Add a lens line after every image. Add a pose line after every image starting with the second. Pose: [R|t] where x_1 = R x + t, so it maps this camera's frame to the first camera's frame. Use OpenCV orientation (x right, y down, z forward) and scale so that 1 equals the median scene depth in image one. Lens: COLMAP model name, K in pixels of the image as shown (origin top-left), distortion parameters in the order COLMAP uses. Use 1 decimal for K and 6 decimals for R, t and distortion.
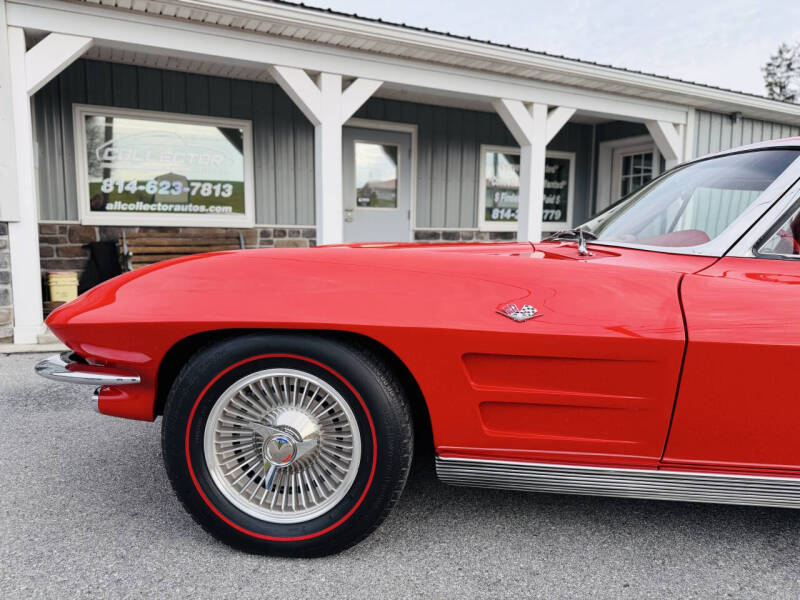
lens RADIAL K [[571.1, 0, 396.4], [0, 571.1, 303.6], [0, 0, 1]] dist [0.004228, -0.012866]
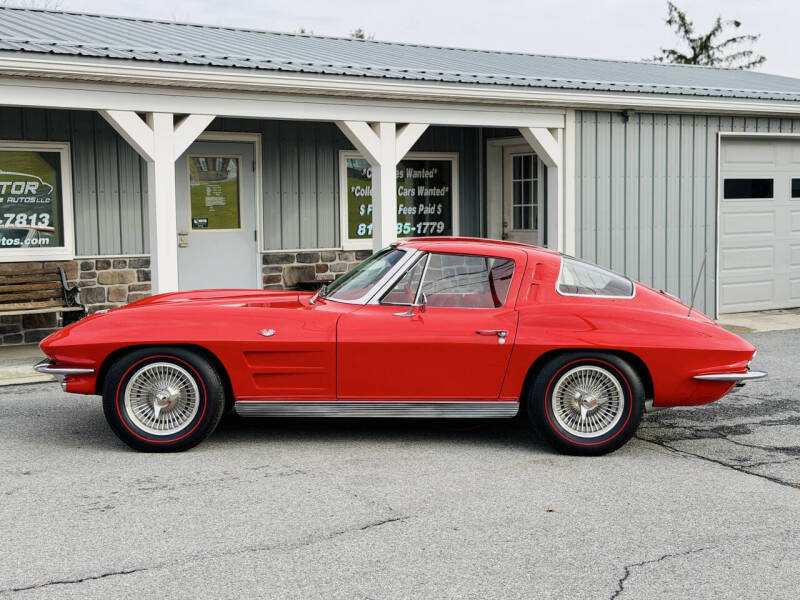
lens RADIAL K [[1120.0, 0, 407.0], [0, 1120.0, 297.0], [0, 0, 1]] dist [0.104750, 0.000000]
pose [[0.992506, -0.029101, 0.118679, 0.056148], [0.034594, 0.998411, -0.044493, 0.021553], [-0.117195, 0.048265, 0.991935, -0.835267]]
